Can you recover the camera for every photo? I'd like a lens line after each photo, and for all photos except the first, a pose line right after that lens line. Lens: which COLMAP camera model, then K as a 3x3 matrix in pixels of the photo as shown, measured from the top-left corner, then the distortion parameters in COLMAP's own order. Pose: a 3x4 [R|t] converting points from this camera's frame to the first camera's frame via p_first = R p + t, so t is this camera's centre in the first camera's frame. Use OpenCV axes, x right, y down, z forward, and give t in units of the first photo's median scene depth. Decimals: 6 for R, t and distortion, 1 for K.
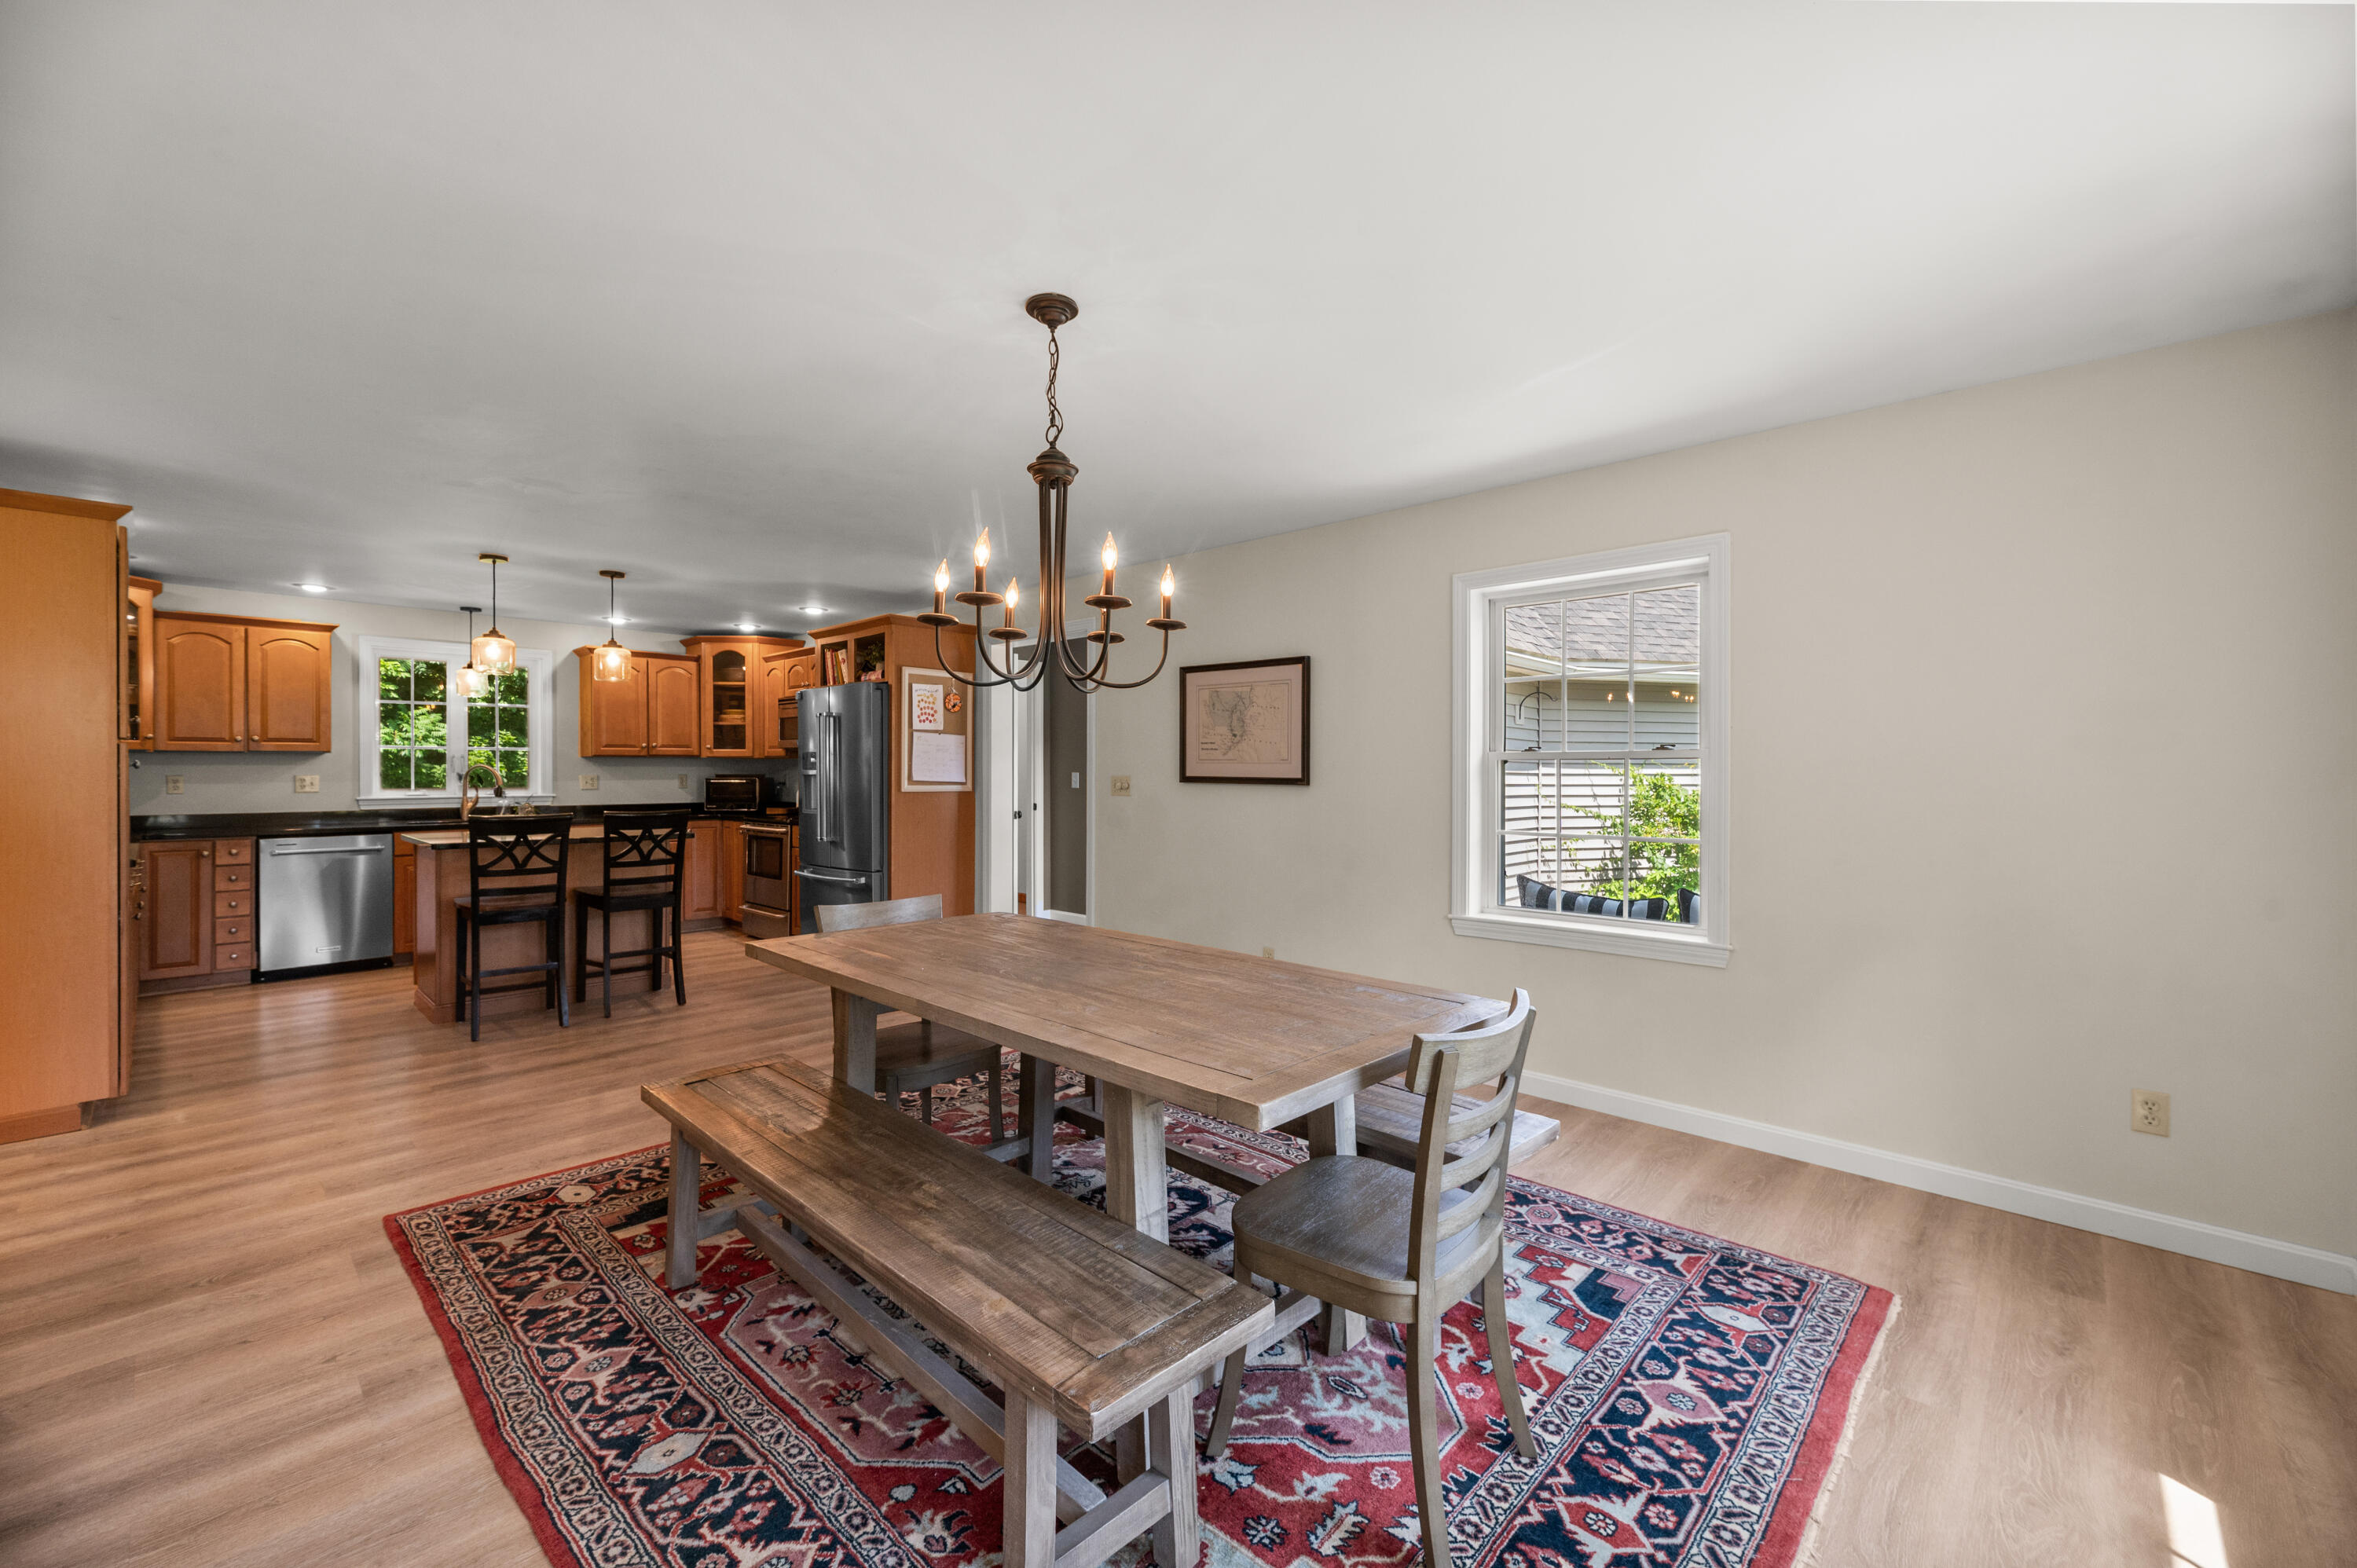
lens RADIAL K [[958.5, 0, 1185.4], [0, 958.5, 780.0], [0, 0, 1]] dist [-0.006326, -0.000003]
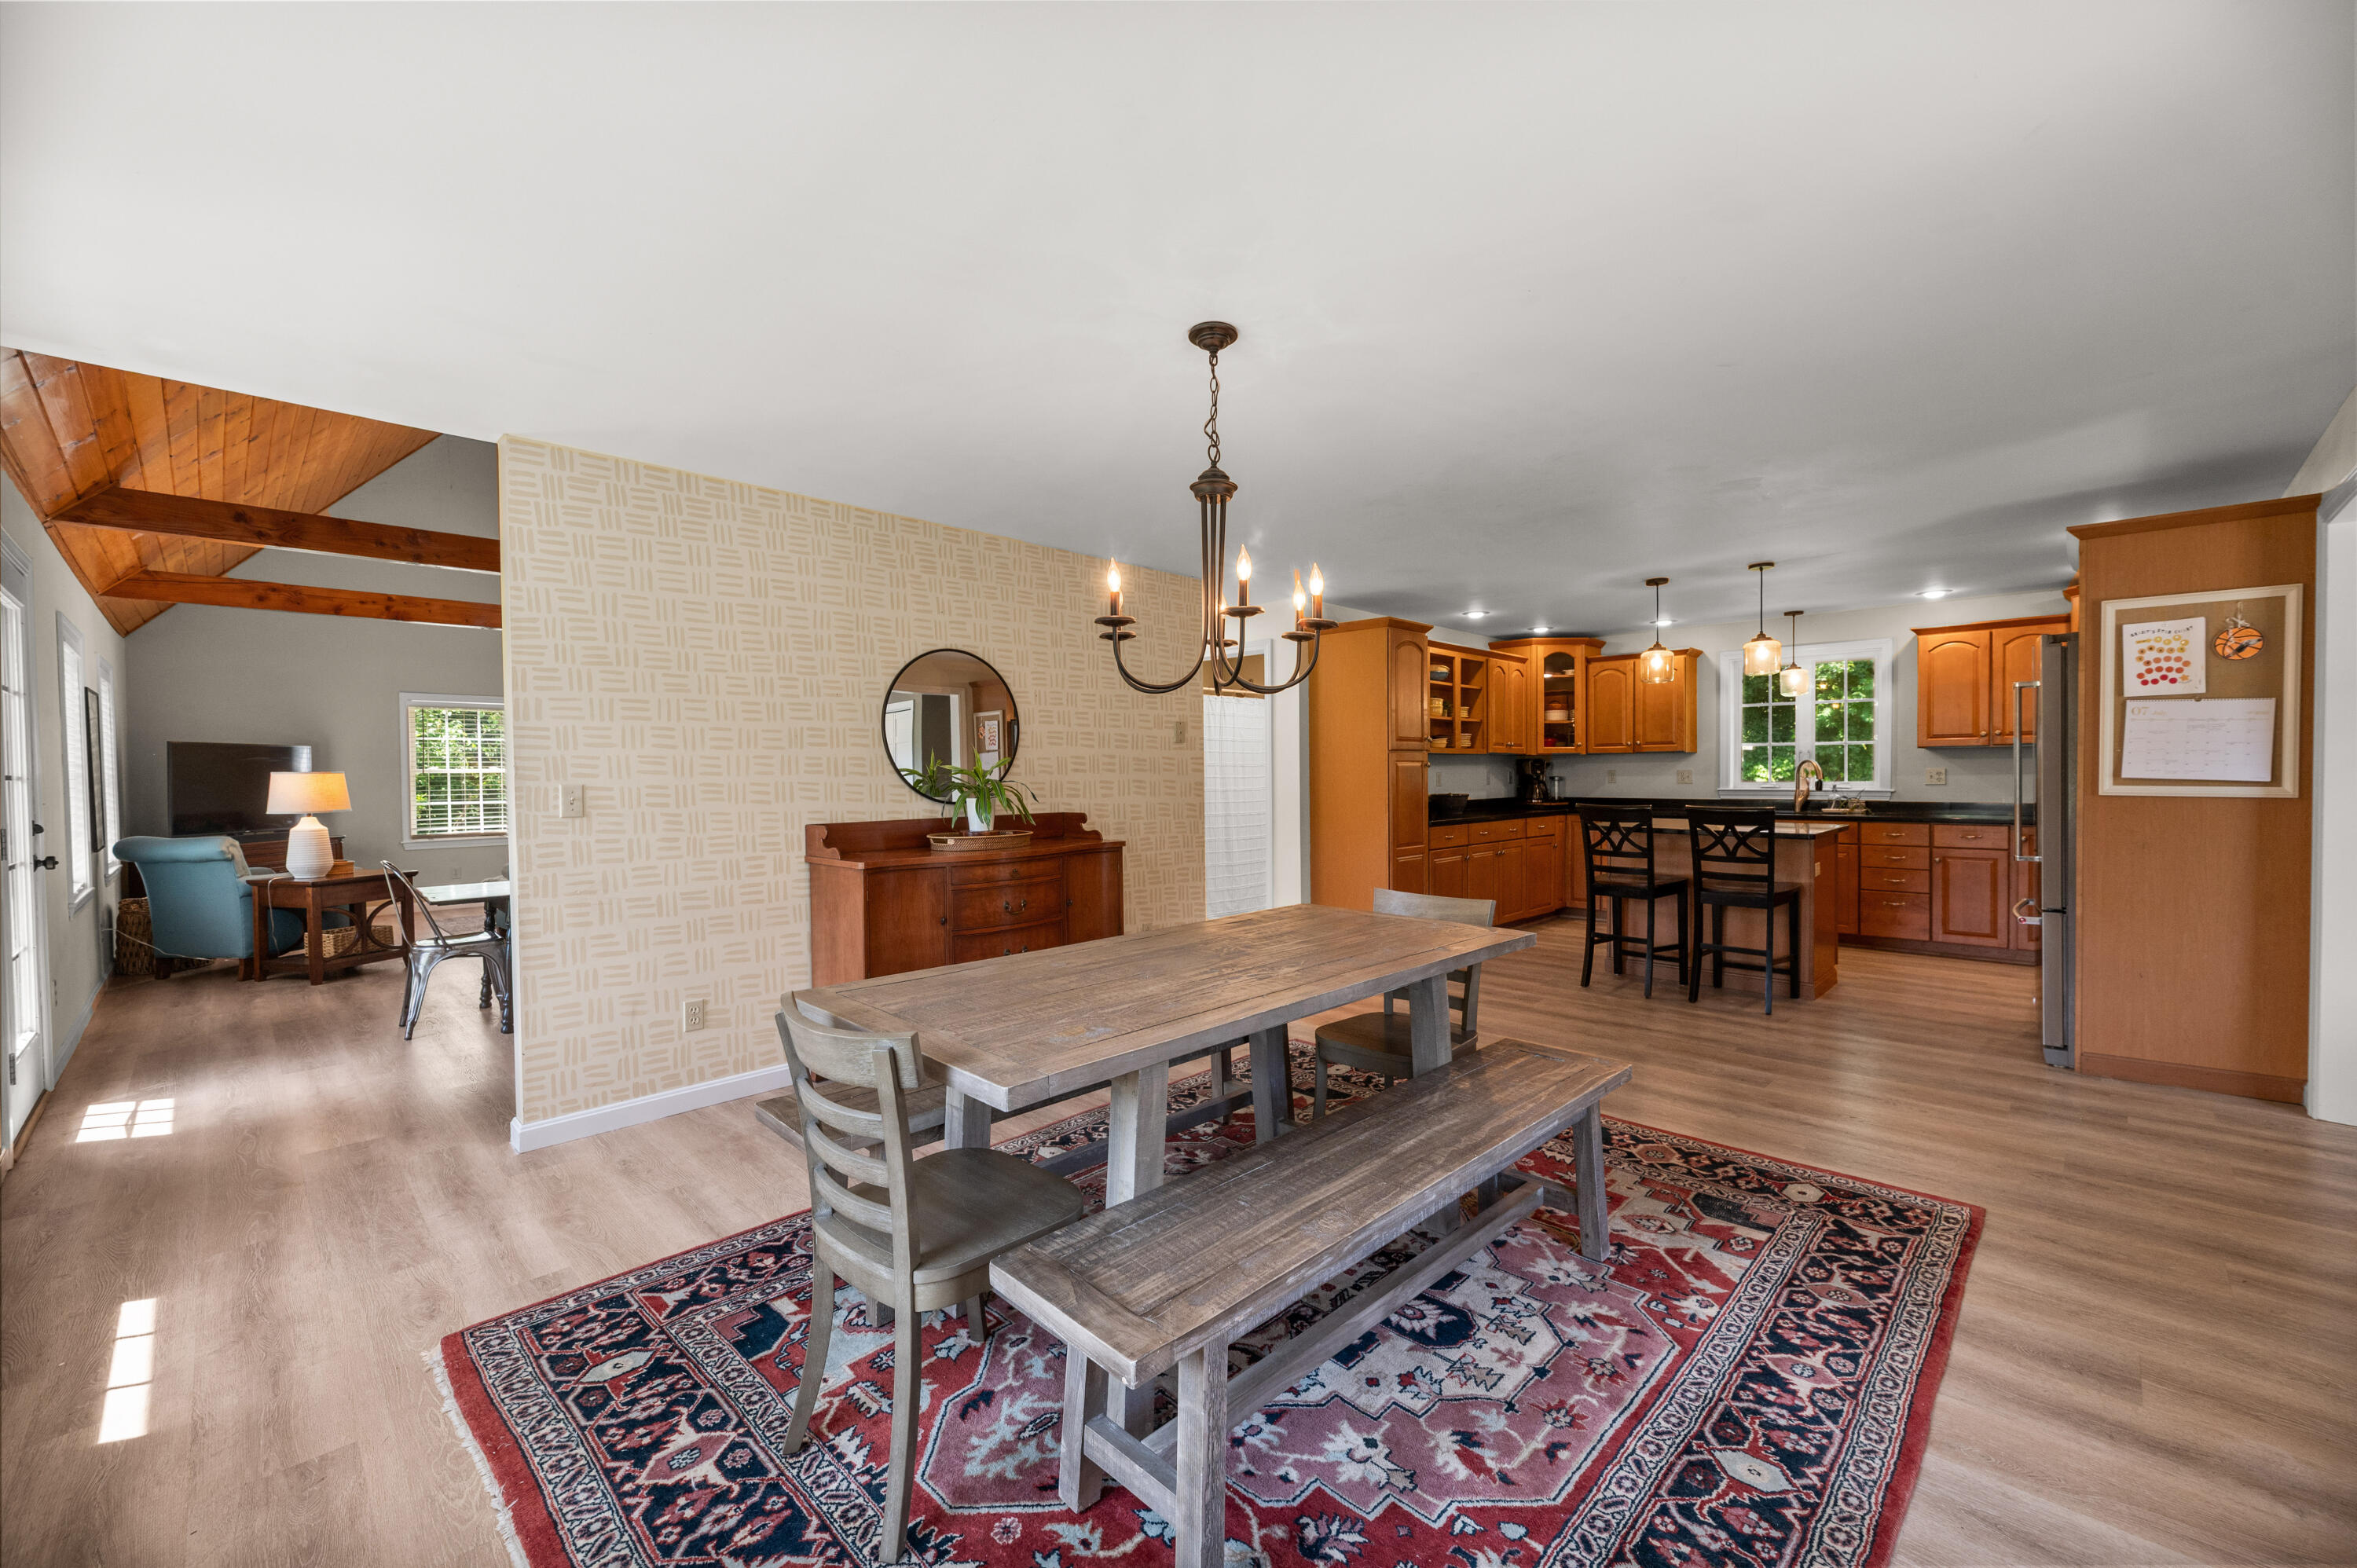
lens RADIAL K [[958.5, 0, 1187.0], [0, 958.5, 777.2], [0, 0, 1]] dist [-0.006326, -0.000003]
pose [[-0.045533, 0.007540, -0.998934, 0.476623], [-0.000913, 0.999971, 0.007590, -0.004948], [0.998962, 0.001258, -0.045525, 0.515279]]
